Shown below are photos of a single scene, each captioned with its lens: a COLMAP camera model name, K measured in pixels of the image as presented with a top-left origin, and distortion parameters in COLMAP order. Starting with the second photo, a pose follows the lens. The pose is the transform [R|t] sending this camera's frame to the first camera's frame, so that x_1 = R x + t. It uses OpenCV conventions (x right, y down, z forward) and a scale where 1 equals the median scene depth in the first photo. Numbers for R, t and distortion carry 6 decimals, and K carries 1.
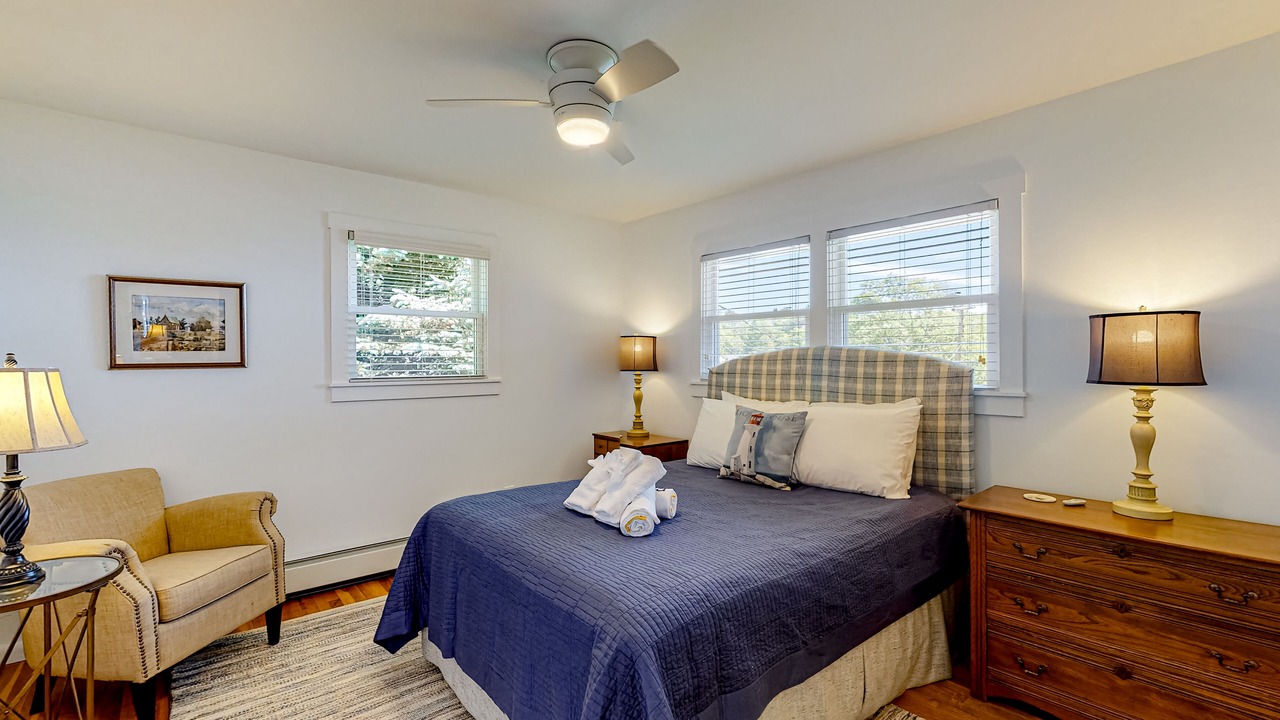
lens RADIAL K [[560.1, 0, 644.4], [0, 560.1, 361.6], [0, 0, 1]] dist [0.003313, -0.002062]
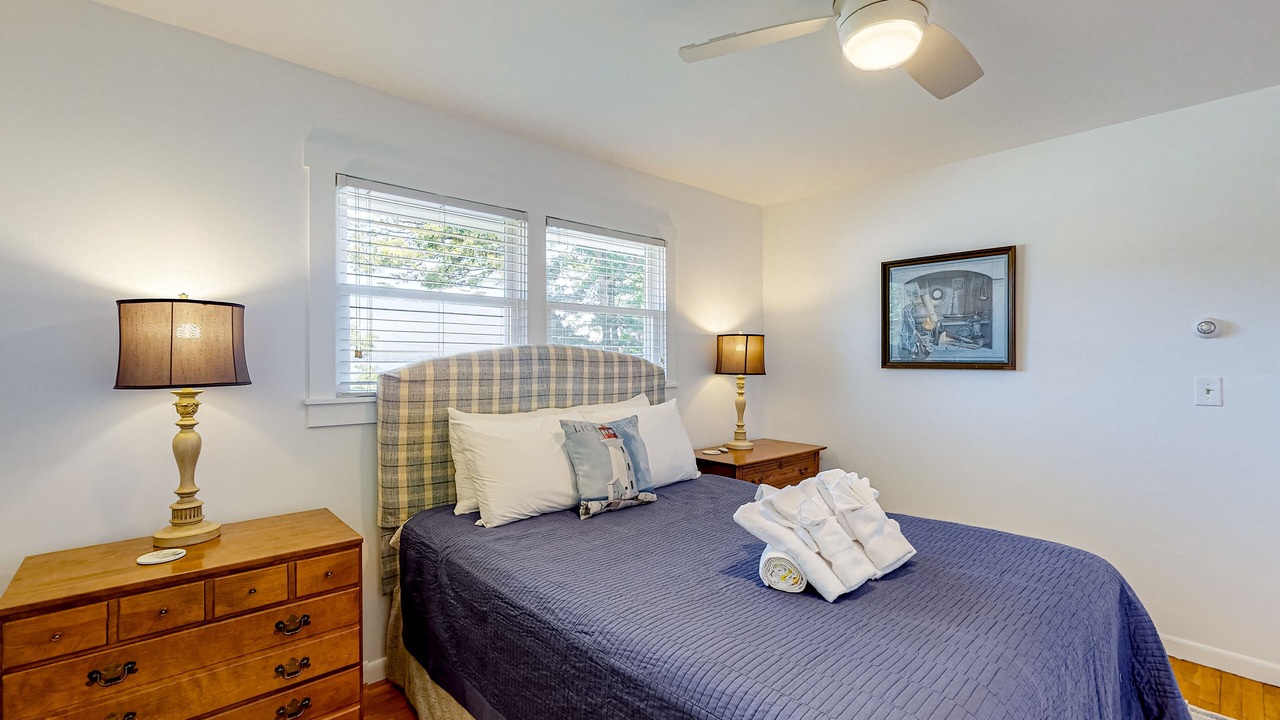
lens RADIAL K [[560.1, 0, 643.2], [0, 560.1, 358.0], [0, 0, 1]] dist [0.003313, -0.002062]
pose [[-0.017601, 0.009641, 0.999799, -0.627583], [0.003962, 0.999946, -0.009573, 0.002938], [-0.999837, 0.003793, -0.017638, 0.964246]]
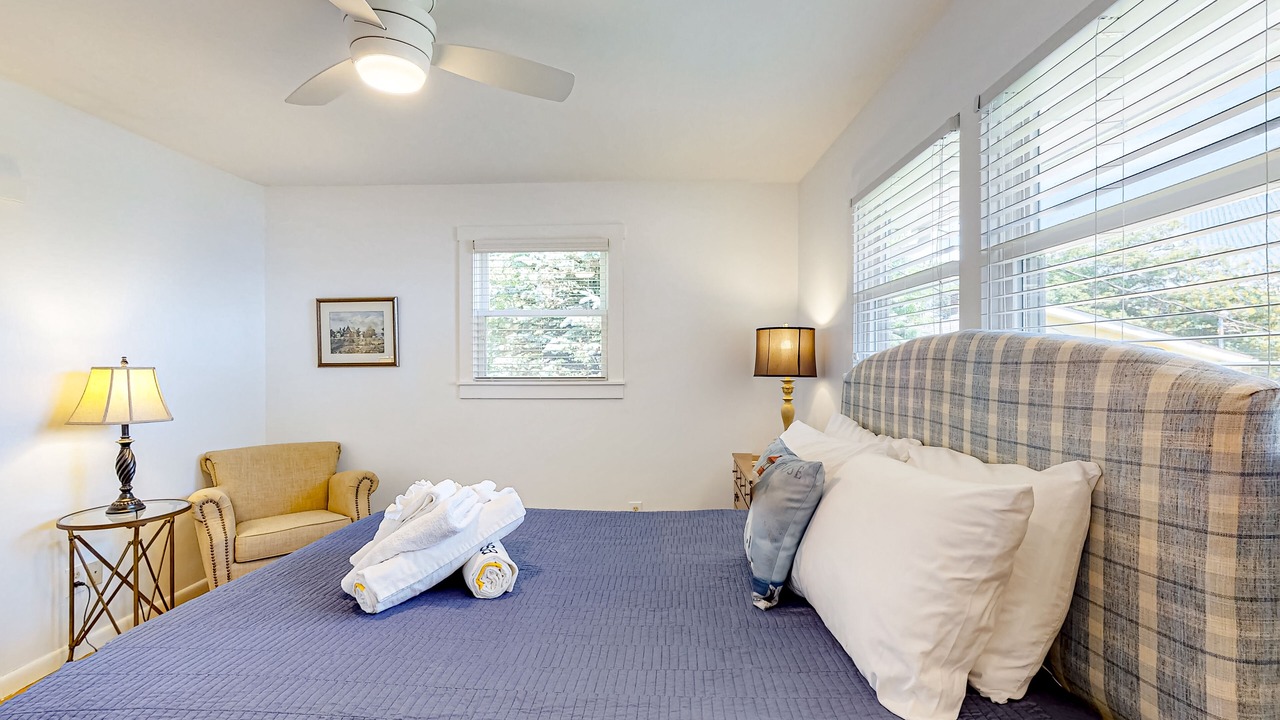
lens RADIAL K [[560.1, 0, 633.4], [0, 560.1, 361.0], [0, 0, 1]] dist [0.003313, -0.002062]
pose [[0.719582, 0.000034, -0.694407, 0.497985], [-0.002470, 0.999994, -0.002510, -0.000059], [0.694403, 0.003521, 0.719578, 0.498849]]
